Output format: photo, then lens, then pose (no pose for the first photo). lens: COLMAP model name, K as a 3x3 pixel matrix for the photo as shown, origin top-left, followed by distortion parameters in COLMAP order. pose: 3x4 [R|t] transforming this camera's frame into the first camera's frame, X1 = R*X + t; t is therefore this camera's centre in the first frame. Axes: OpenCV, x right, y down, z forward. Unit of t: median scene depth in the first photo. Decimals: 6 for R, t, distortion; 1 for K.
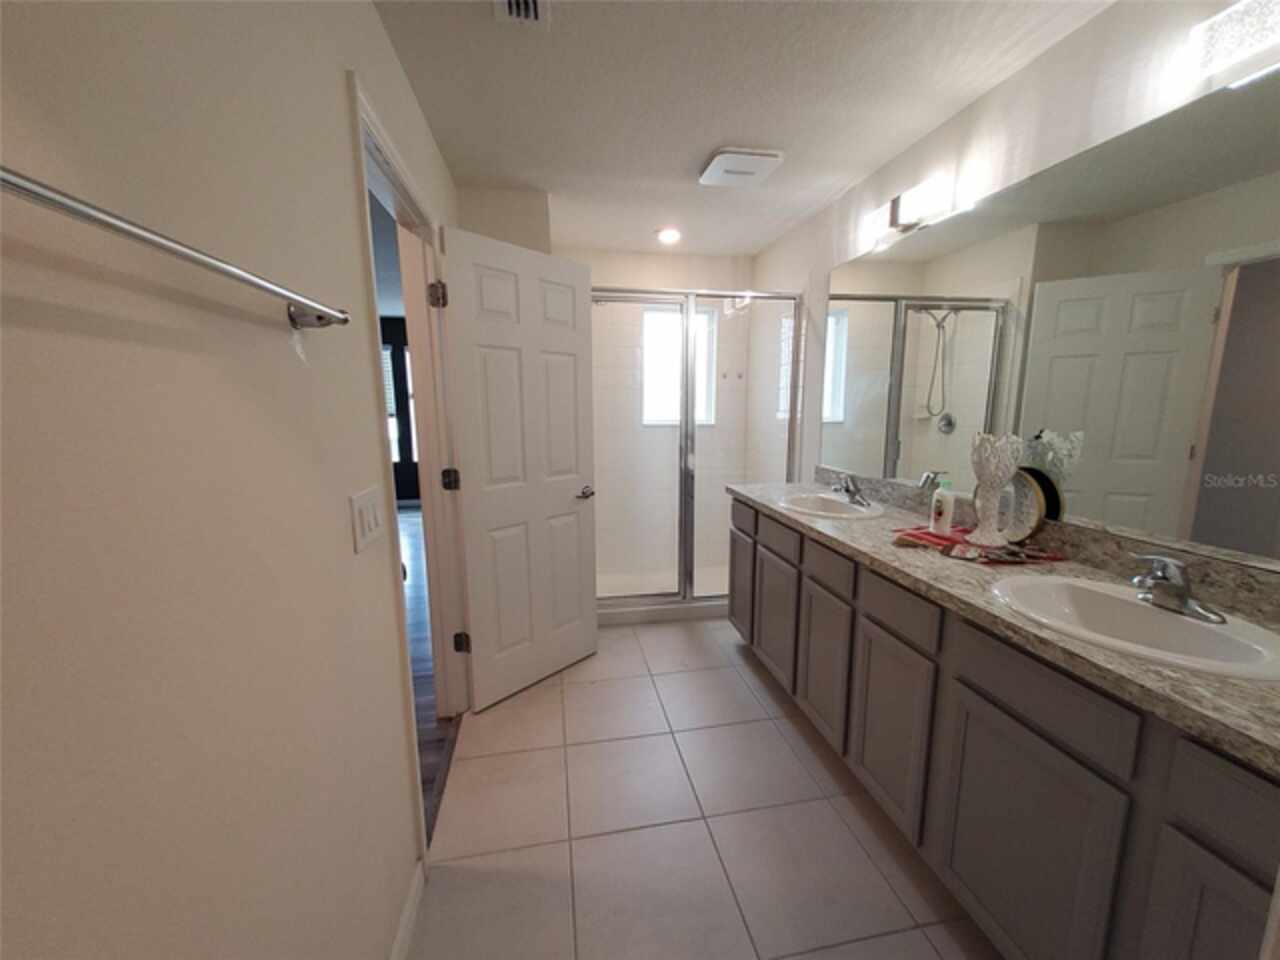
lens RADIAL K [[505.4, 0, 644.7], [0, 505.4, 476.2], [0, 0, 1]] dist [0.022197, 0.000260]
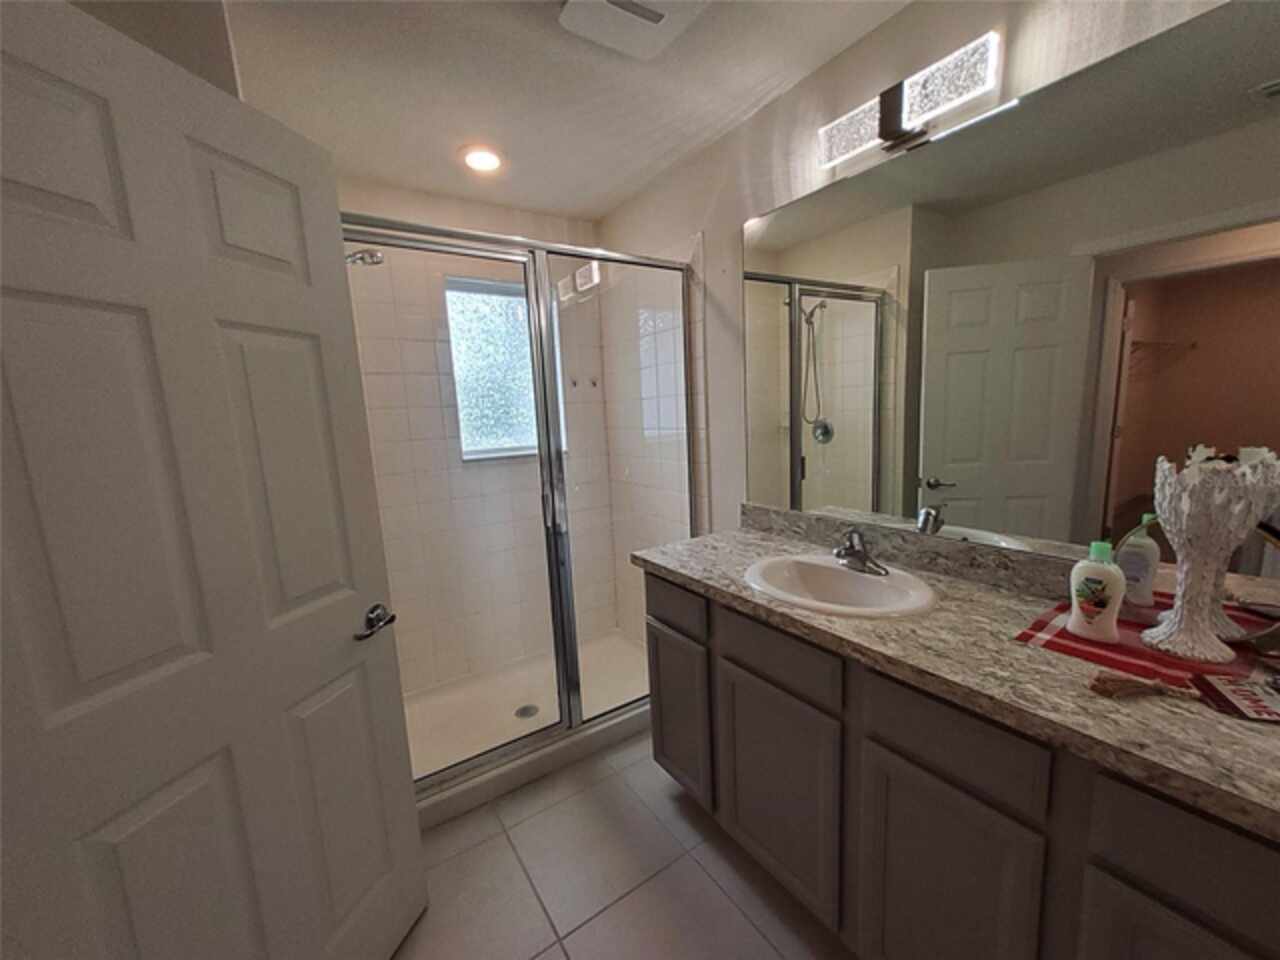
lens RADIAL K [[505.4, 0, 595.1], [0, 505.4, 459.6], [0, 0, 1]] dist [0.022197, 0.000260]
pose [[0.934919, -0.067456, 0.348390, -0.090523], [0.091578, 0.994375, -0.053221, -0.079486], [-0.342840, 0.081662, 0.935838, 0.507534]]
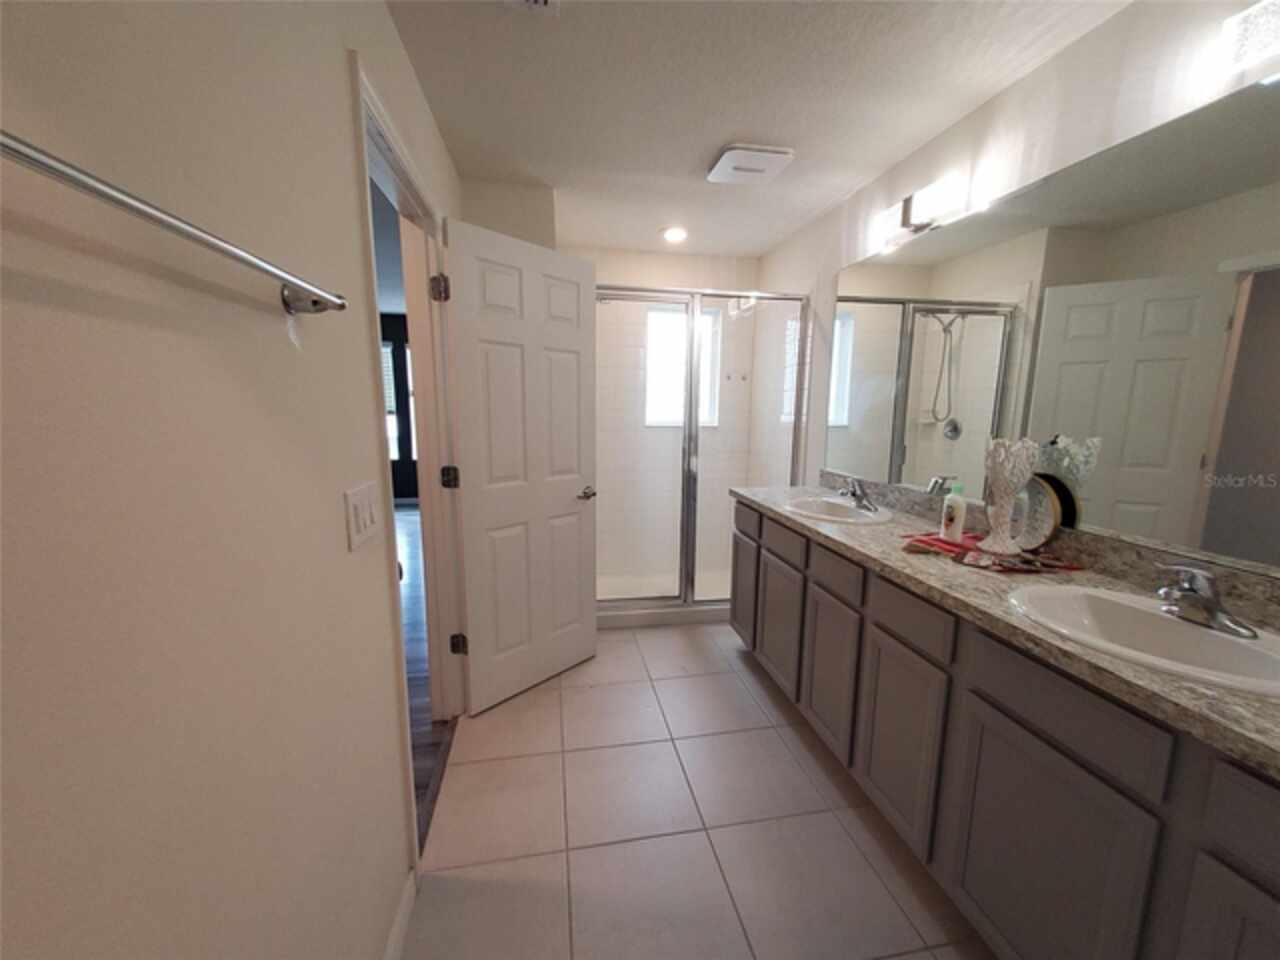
lens RADIAL K [[505.4, 0, 644.5], [0, 505.4, 476.7], [0, 0, 1]] dist [0.022197, 0.000260]
pose [[0.999887, 0.014838, 0.002356, -0.008579], [-0.014830, 0.999884, -0.003422, 0.002470], [-0.002407, 0.003387, 0.999991, 0.018934]]
